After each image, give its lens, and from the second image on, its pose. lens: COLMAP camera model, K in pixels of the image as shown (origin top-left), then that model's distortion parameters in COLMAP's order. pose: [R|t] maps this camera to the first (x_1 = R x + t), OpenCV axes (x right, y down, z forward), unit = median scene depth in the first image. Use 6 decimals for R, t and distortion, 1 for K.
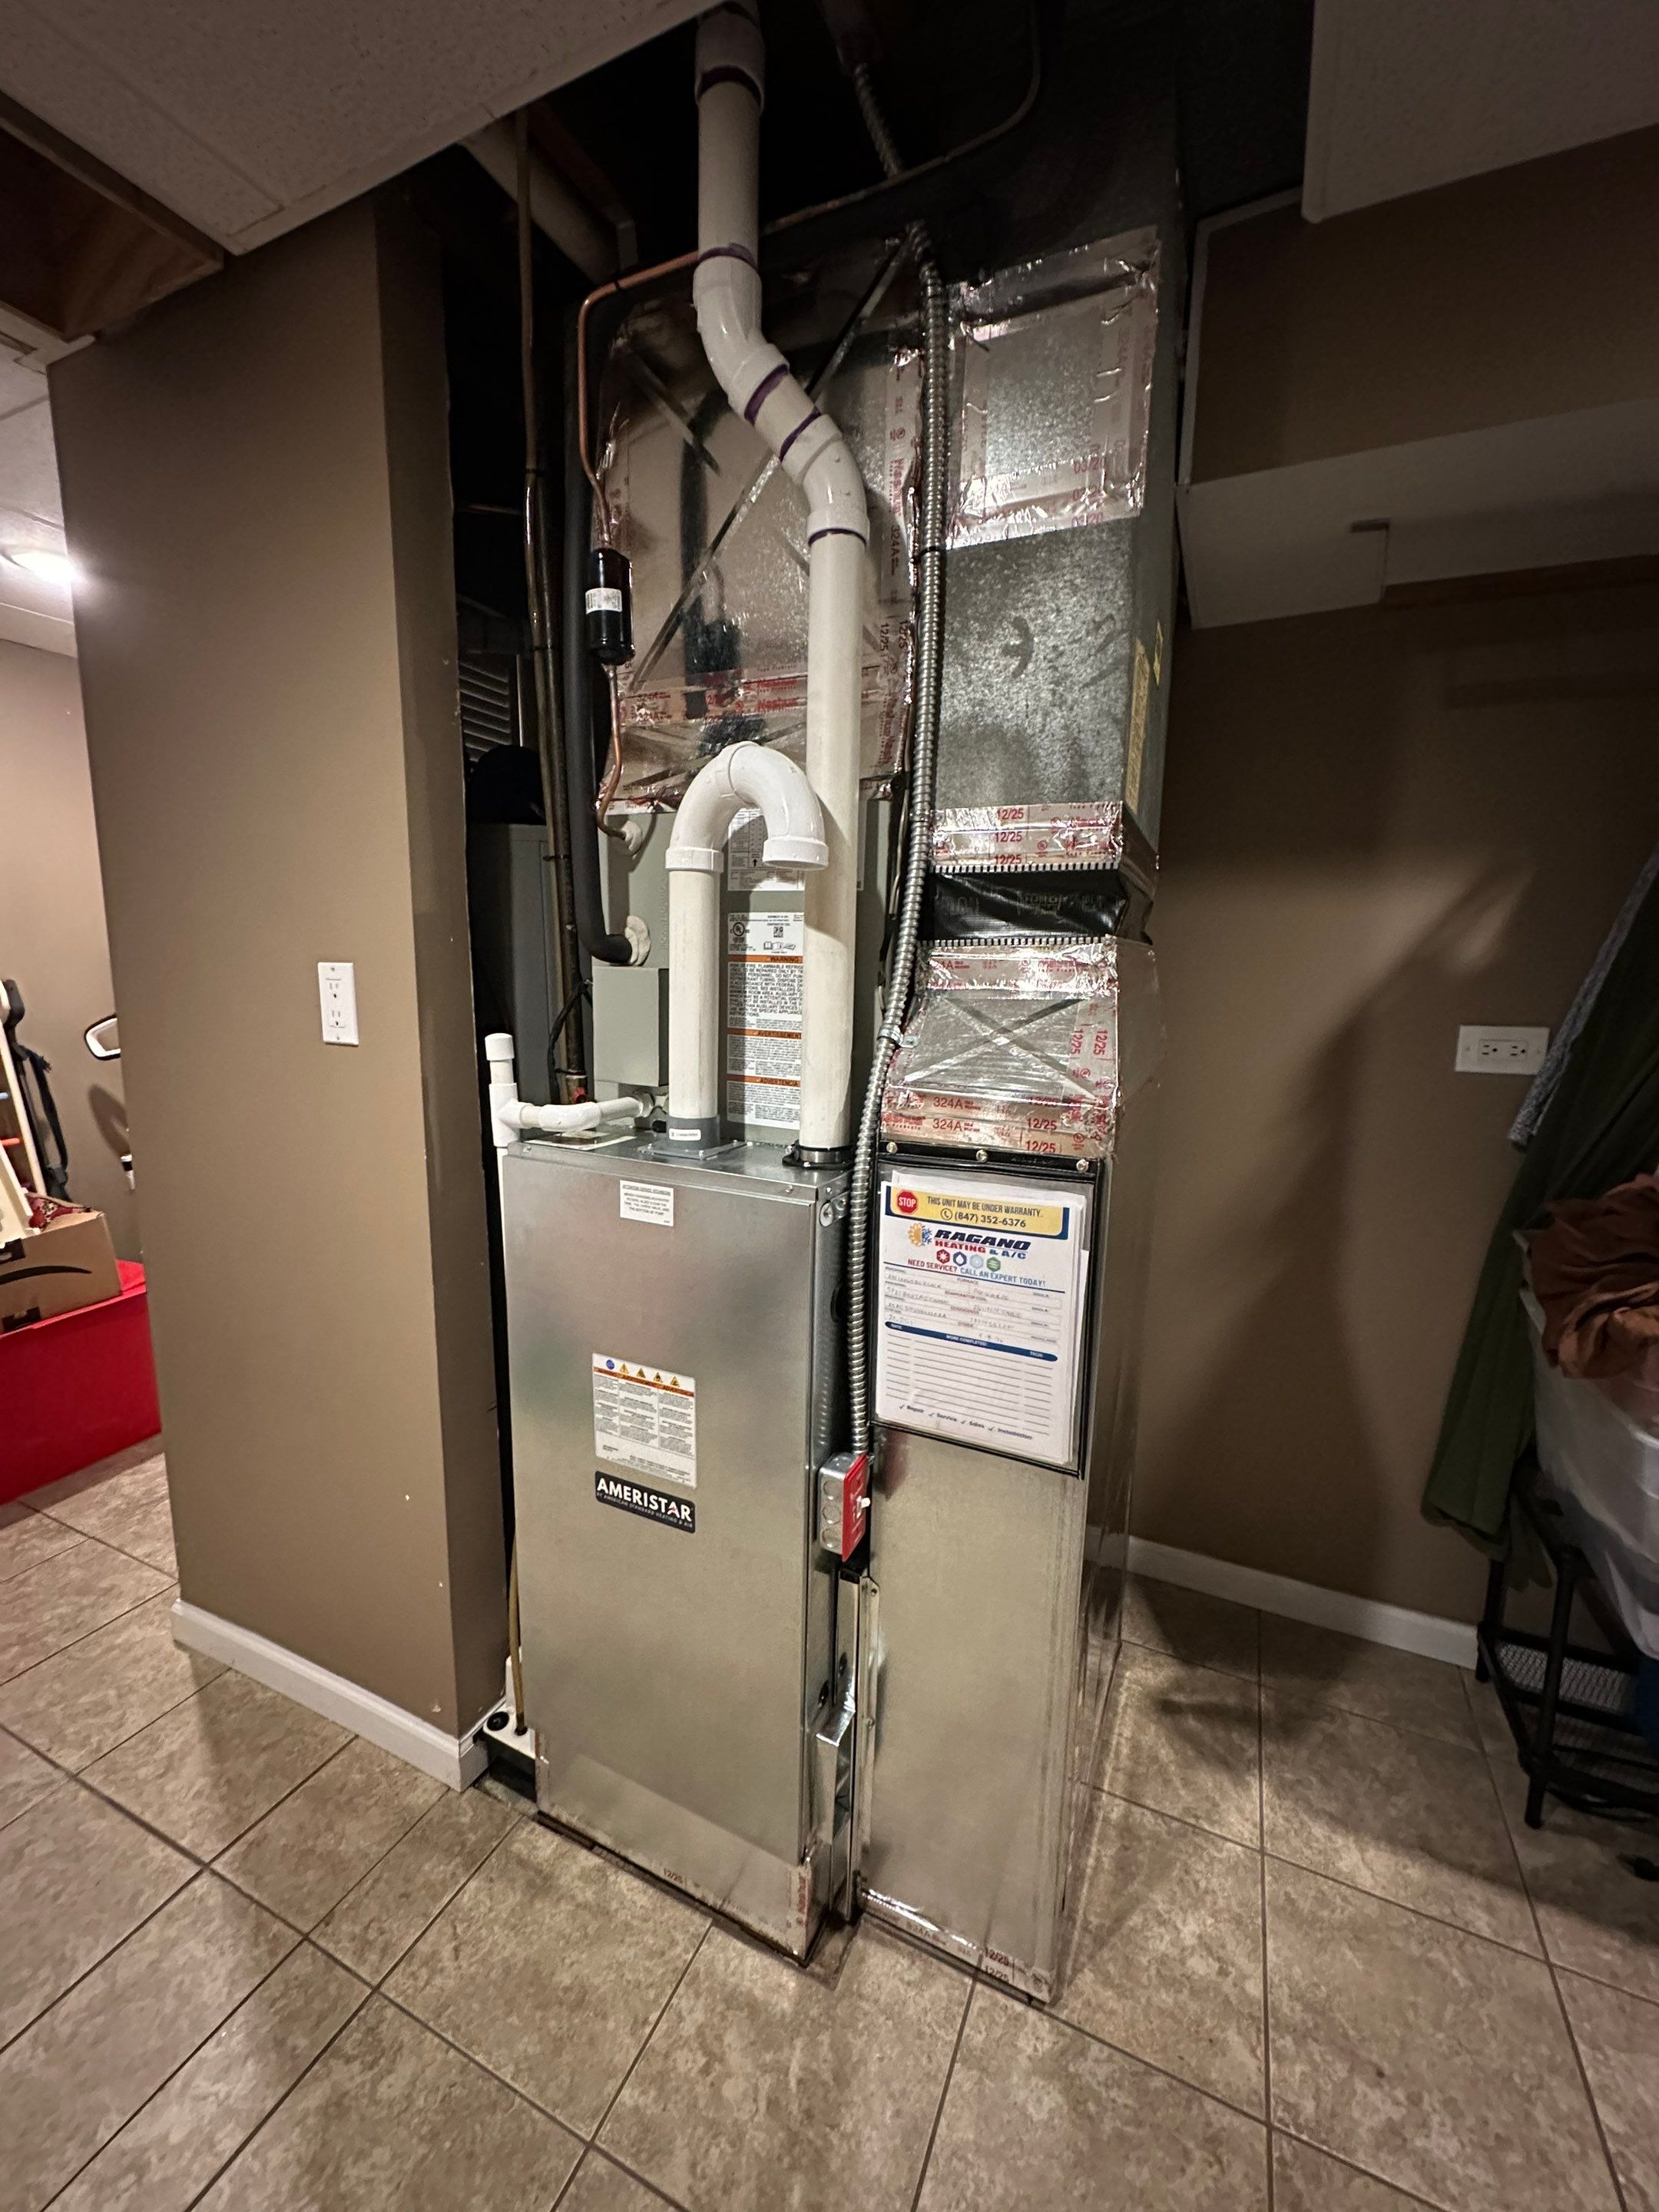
lens RADIAL K [[882.9, 0, 829.5], [0, 882.9, 1106.0], [0, 0, 1]] dist [0.001112, -0.000376]
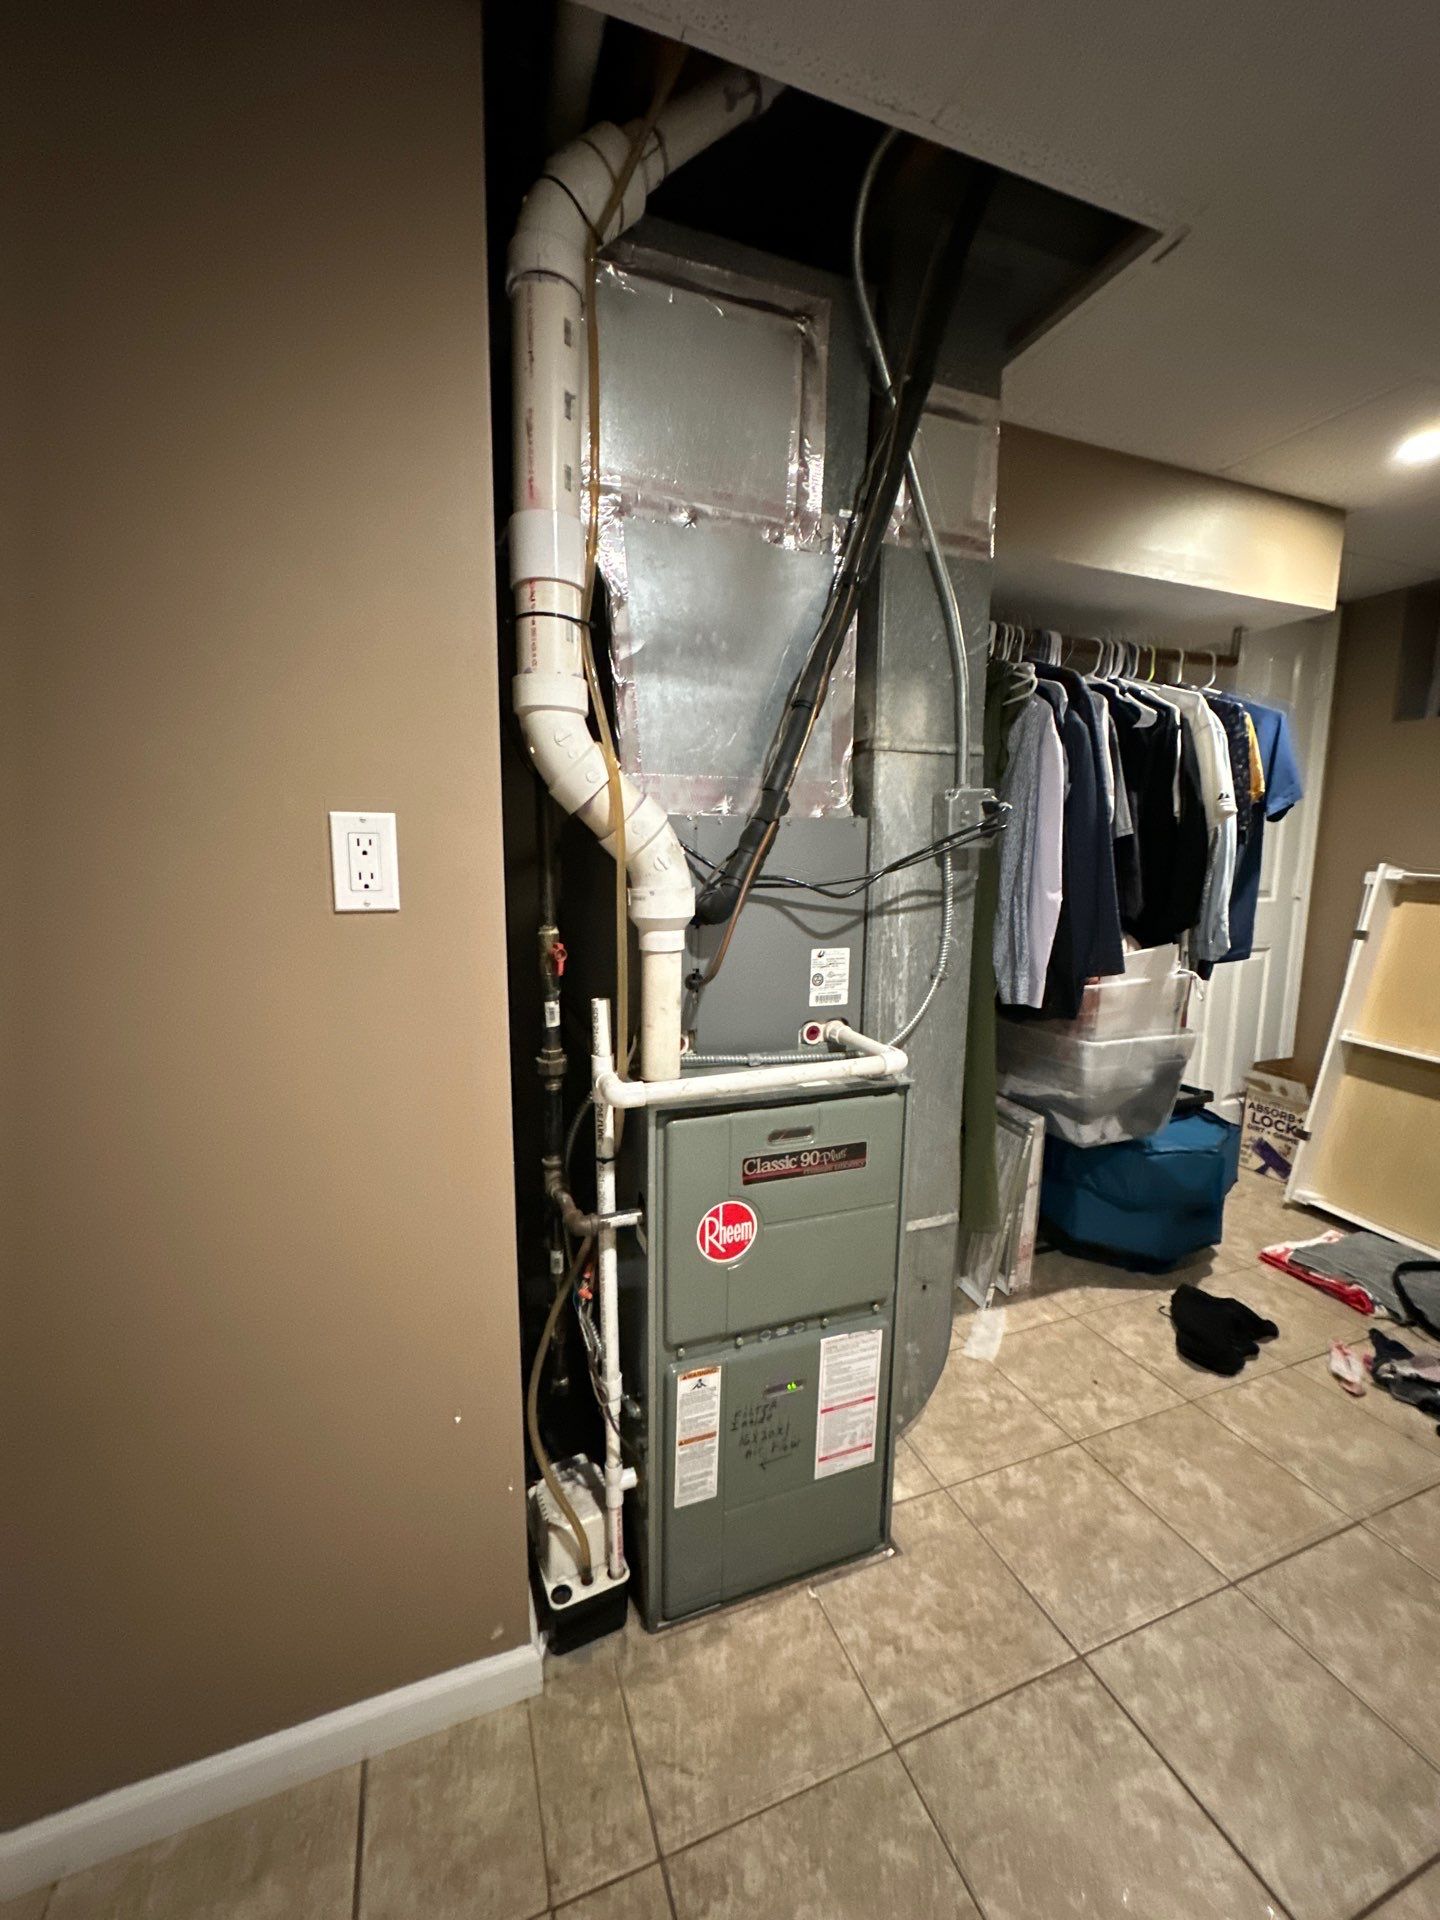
lens RADIAL K [[766.7, 0, 720.0], [0, 766.7, 960.0], [0, 0, 1]] dist [0.000075, 0.000491]
pose [[0.694768, -0.112498, 0.710381, -0.979891], [0.117947, 0.992141, 0.041764, -0.018569], [-0.709497, 0.054771, 0.702577, 0.306185]]
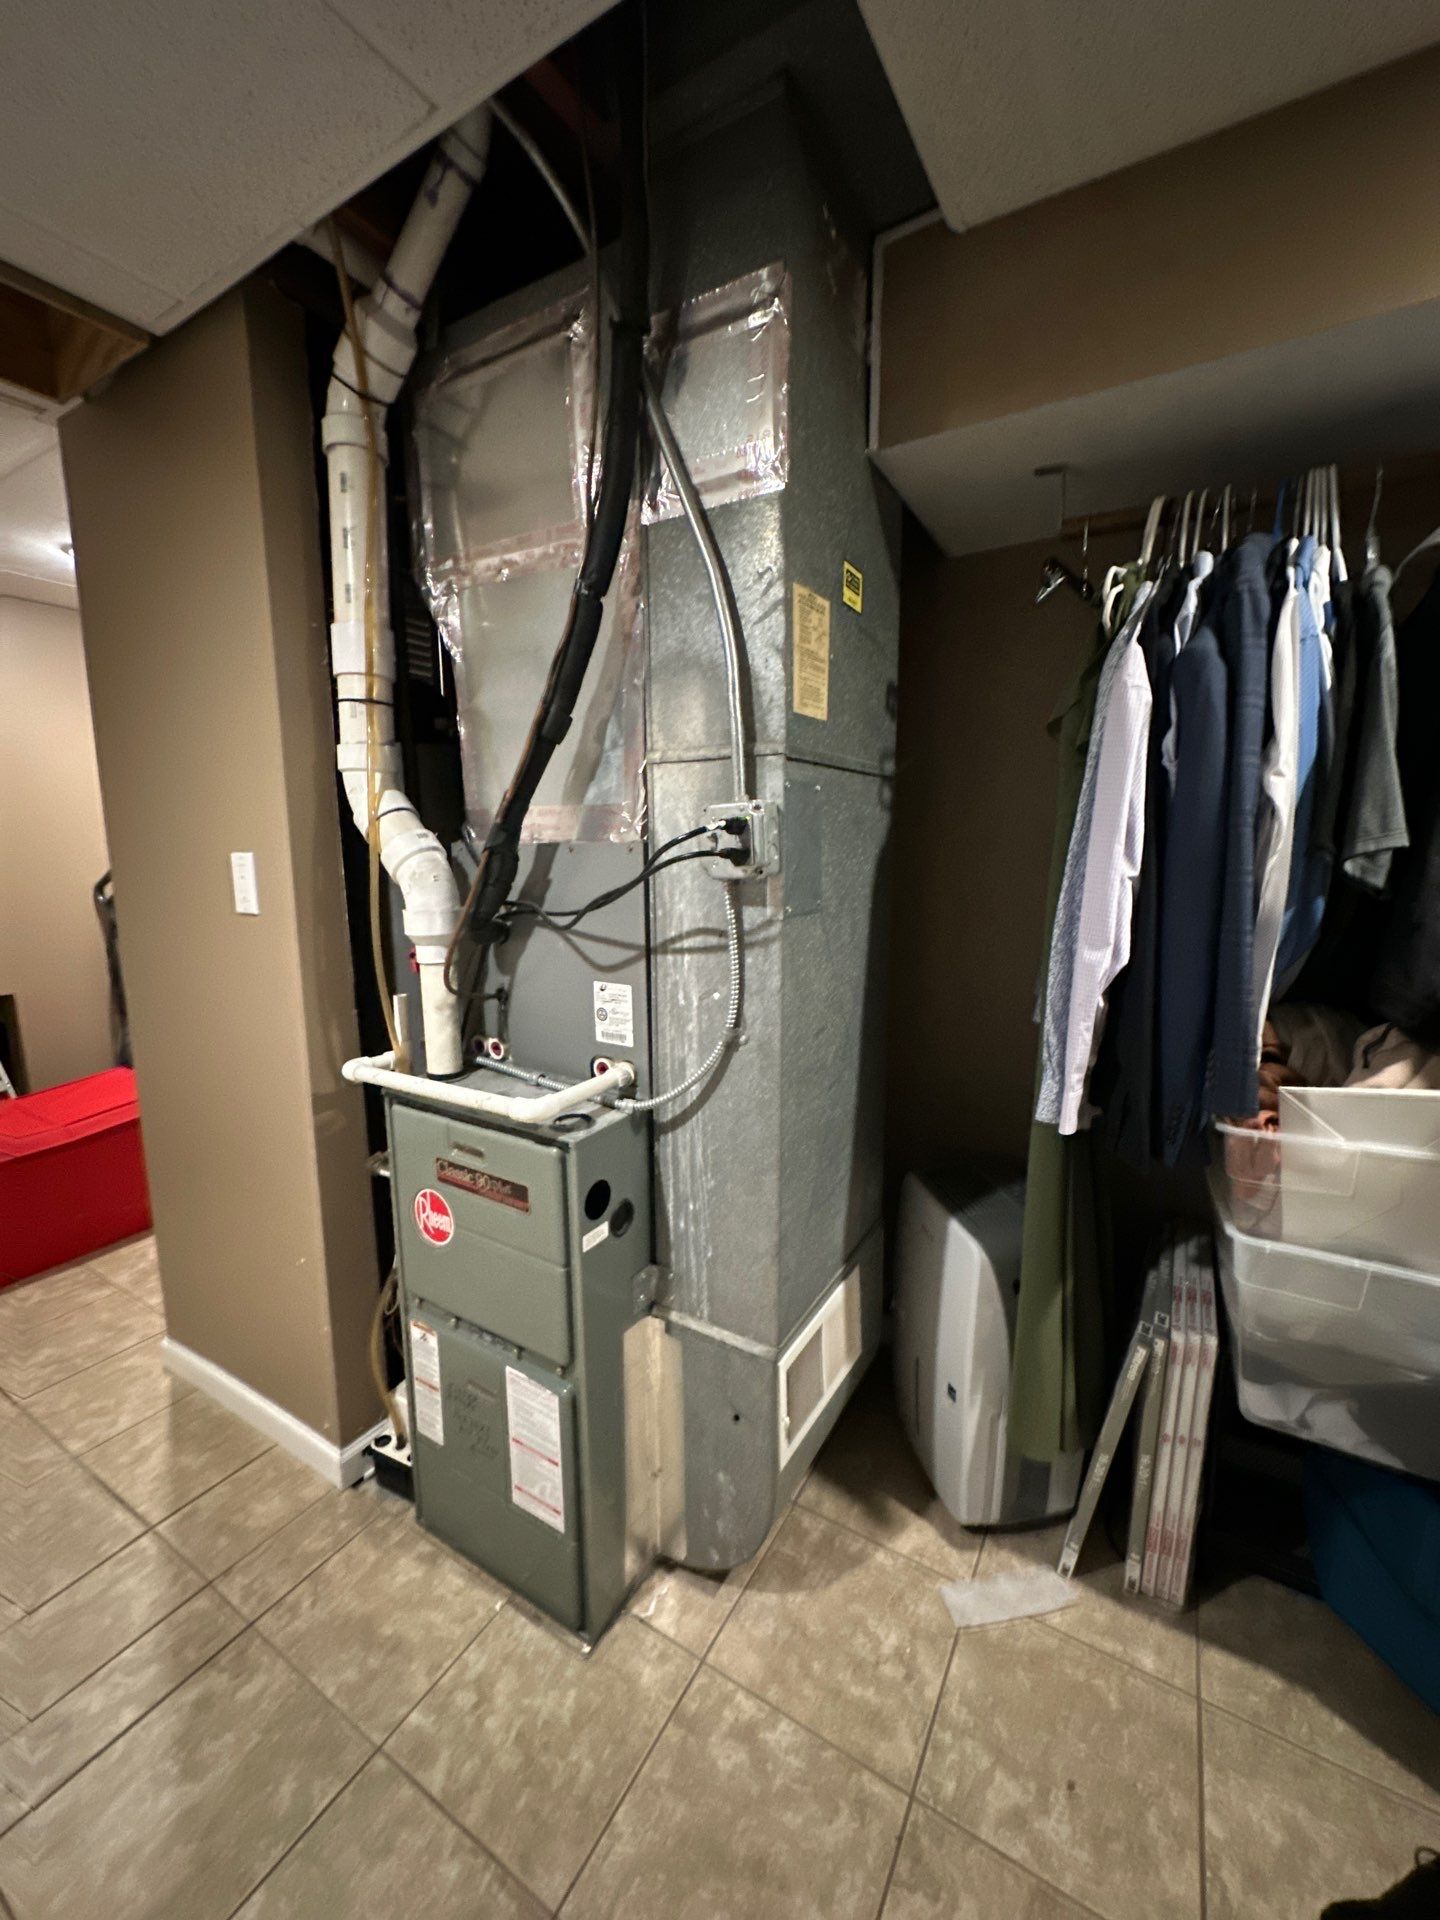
lens RADIAL K [[766.7, 0, 720.0], [0, 766.7, 960.0], [0, 0, 1]] dist [0.000075, 0.000491]
pose [[0.993979, -0.002379, -0.109543, 0.322747], [0.001704, 0.999979, -0.006253, 0.008630], [0.109555, 0.006029, 0.993962, -0.077166]]
